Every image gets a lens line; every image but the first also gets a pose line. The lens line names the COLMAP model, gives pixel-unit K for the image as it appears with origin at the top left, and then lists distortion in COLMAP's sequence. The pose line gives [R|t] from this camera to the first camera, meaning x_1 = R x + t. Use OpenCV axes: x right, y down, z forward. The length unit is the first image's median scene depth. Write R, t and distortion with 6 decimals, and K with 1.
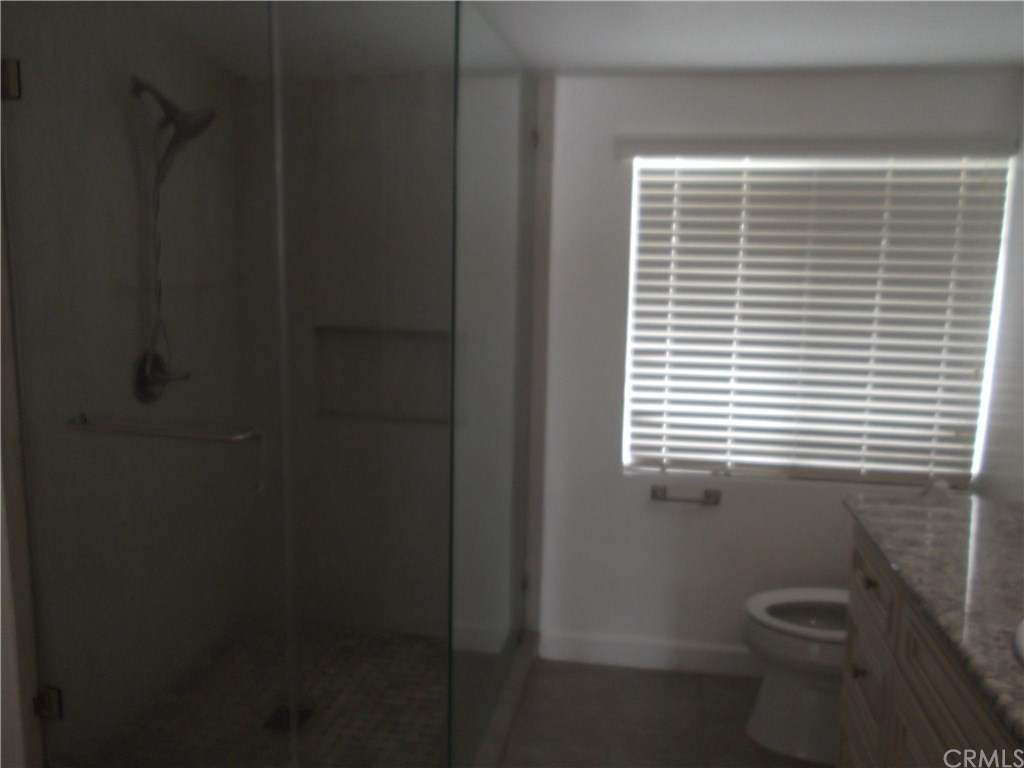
lens RADIAL K [[877.7, 0, 516.3], [0, 877.7, 397.9], [0, 0, 1]] dist [0.001492, 0.001922]
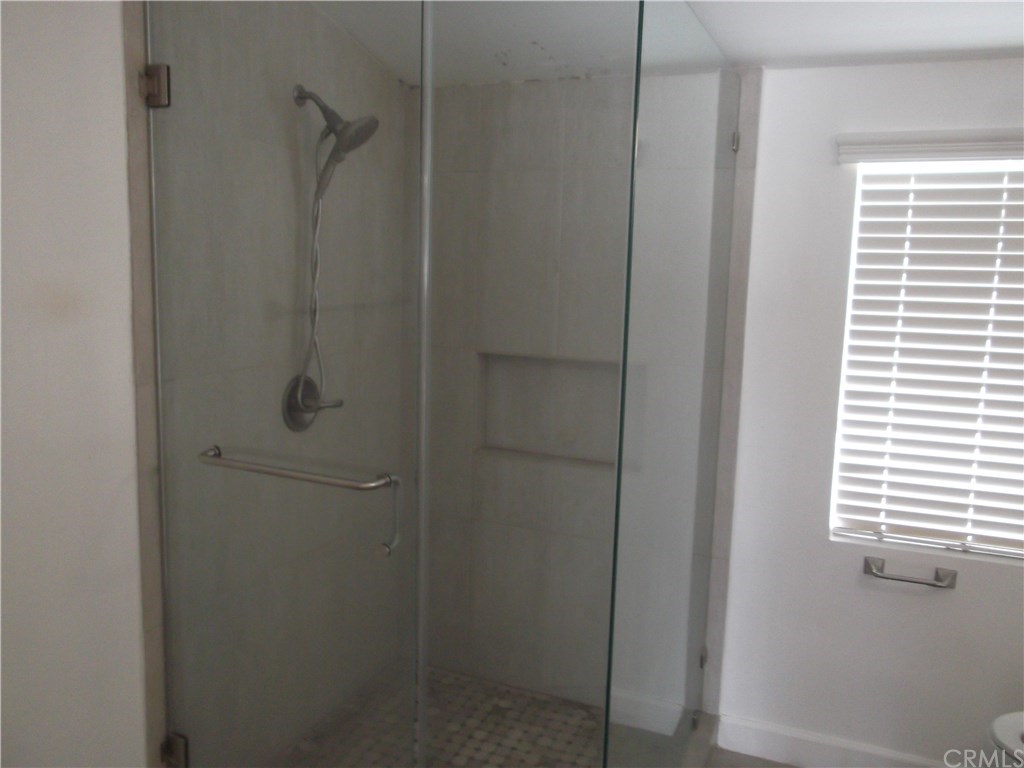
lens RADIAL K [[877.7, 0, 506.4], [0, 877.7, 389.1], [0, 0, 1]] dist [0.001492, 0.001922]
pose [[0.974846, 0.037701, -0.219666, 0.001158], [-0.044132, 0.998727, -0.024442, -0.024046], [0.218465, 0.033521, 0.975269, 0.125846]]
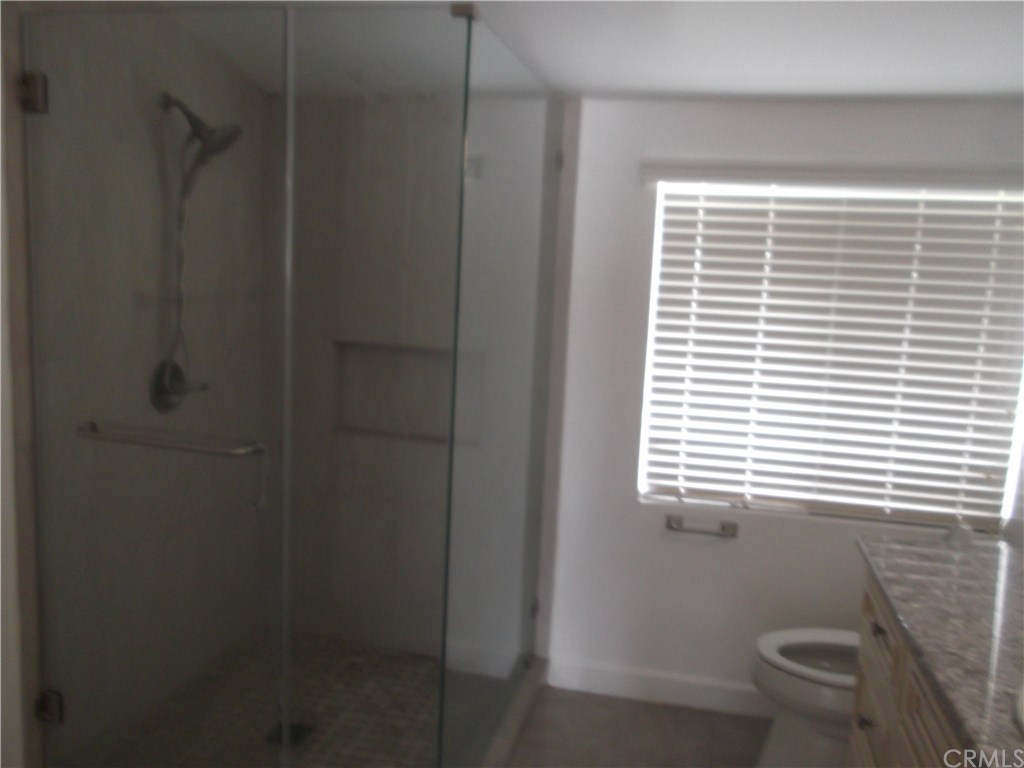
lens RADIAL K [[877.7, 0, 512.0], [0, 877.7, 394.6], [0, 0, 1]] dist [0.001492, 0.001922]
pose [[0.997858, 0.036709, -0.054144, 0.031969], [-0.037945, 0.999038, -0.021993, -0.006683], [0.053285, 0.024000, 0.998291, 0.010524]]
